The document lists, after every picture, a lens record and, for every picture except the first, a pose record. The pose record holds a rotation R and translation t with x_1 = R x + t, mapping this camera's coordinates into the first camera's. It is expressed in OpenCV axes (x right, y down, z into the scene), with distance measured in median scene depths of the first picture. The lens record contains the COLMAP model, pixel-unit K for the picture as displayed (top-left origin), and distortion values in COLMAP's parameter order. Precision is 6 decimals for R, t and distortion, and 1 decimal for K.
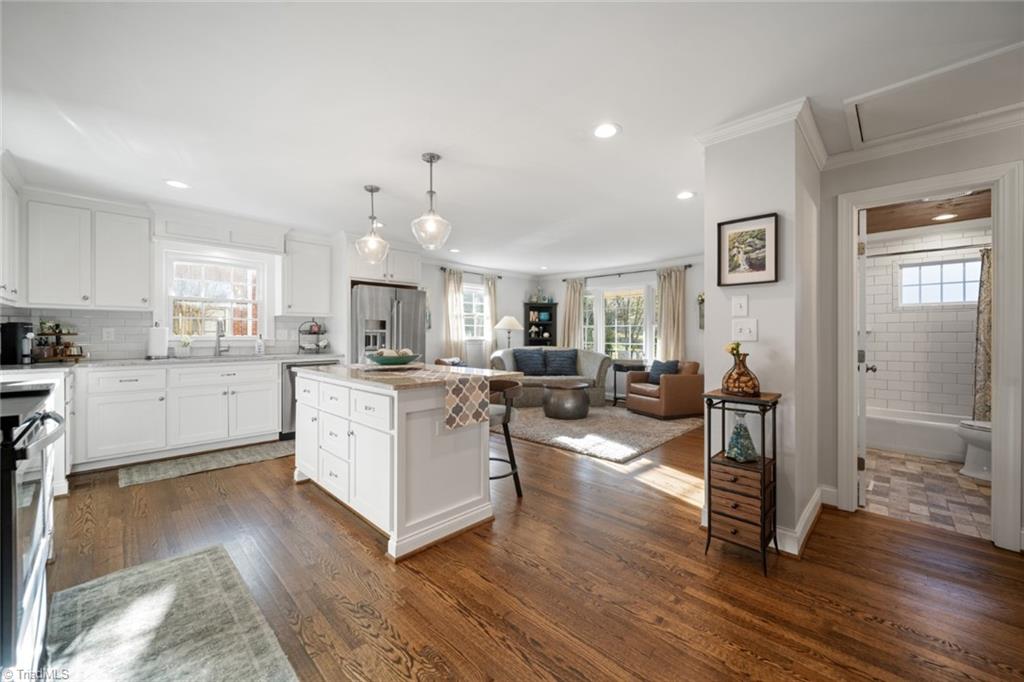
lens RADIAL K [[392.7, 0, 520.4], [0, 392.7, 334.5], [0, 0, 1]] dist [-0.001207, -0.000084]
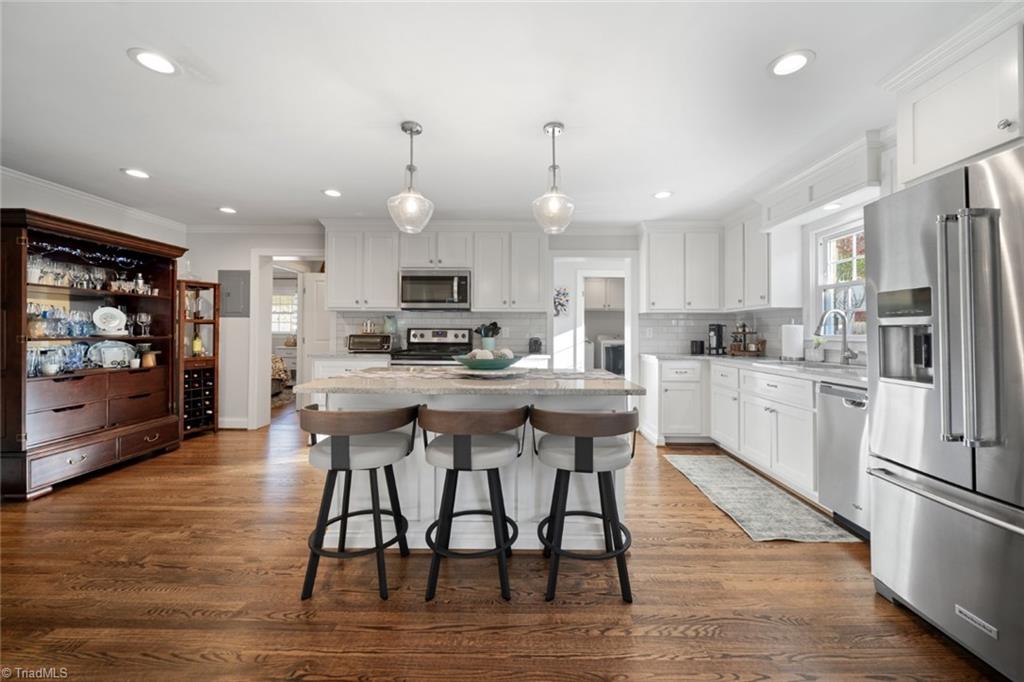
lens RADIAL K [[395.0, 0, 522.2], [0, 395.0, 328.6], [0, 0, 1]] dist [0.001587, 0.000027]
pose [[-0.723395, -0.011306, -0.690342, 0.106835], [-0.004203, 0.999919, -0.011972, 0.002821], [0.690421, -0.005759, -0.723385, 0.983367]]
